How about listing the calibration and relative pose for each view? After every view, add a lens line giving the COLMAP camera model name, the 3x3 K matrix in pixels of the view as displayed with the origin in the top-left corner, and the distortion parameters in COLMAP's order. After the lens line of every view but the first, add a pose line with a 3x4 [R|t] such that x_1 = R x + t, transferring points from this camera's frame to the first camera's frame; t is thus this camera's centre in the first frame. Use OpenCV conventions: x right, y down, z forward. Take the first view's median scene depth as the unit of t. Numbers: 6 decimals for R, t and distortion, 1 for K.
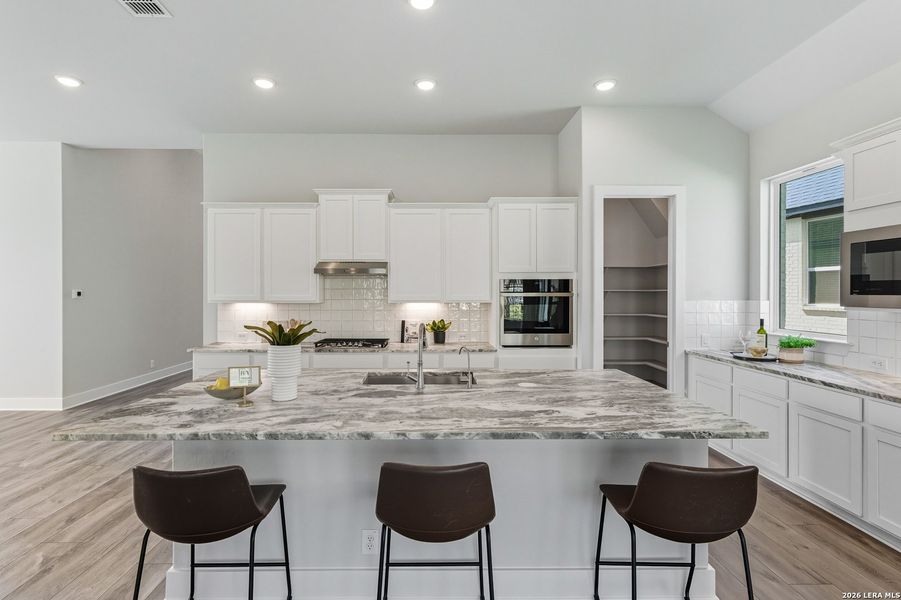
lens RADIAL K [[420.7, 0, 450.2], [0, 420.7, 292.1], [0, 0, 1]] dist [0.000558, 0.000223]
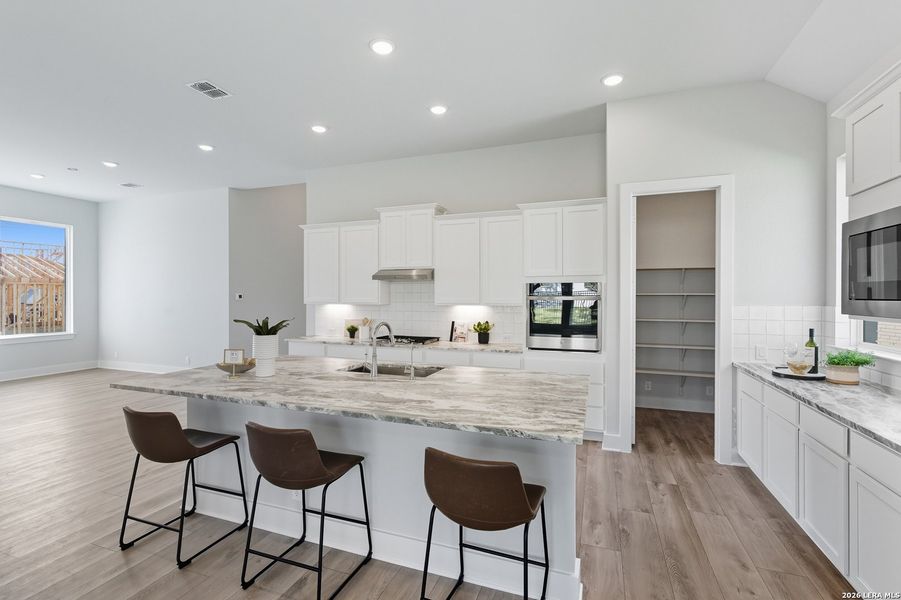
lens RADIAL K [[408.2, 0, 450.9], [0, 408.2, 294.2], [0, 0, 1]] dist [0.000886, 0.000251]
pose [[0.935589, 0.000417, -0.353091, 0.299875], [-0.001498, 0.999995, -0.002788, -0.000580], [0.353088, 0.003137, 0.935585, -0.000221]]
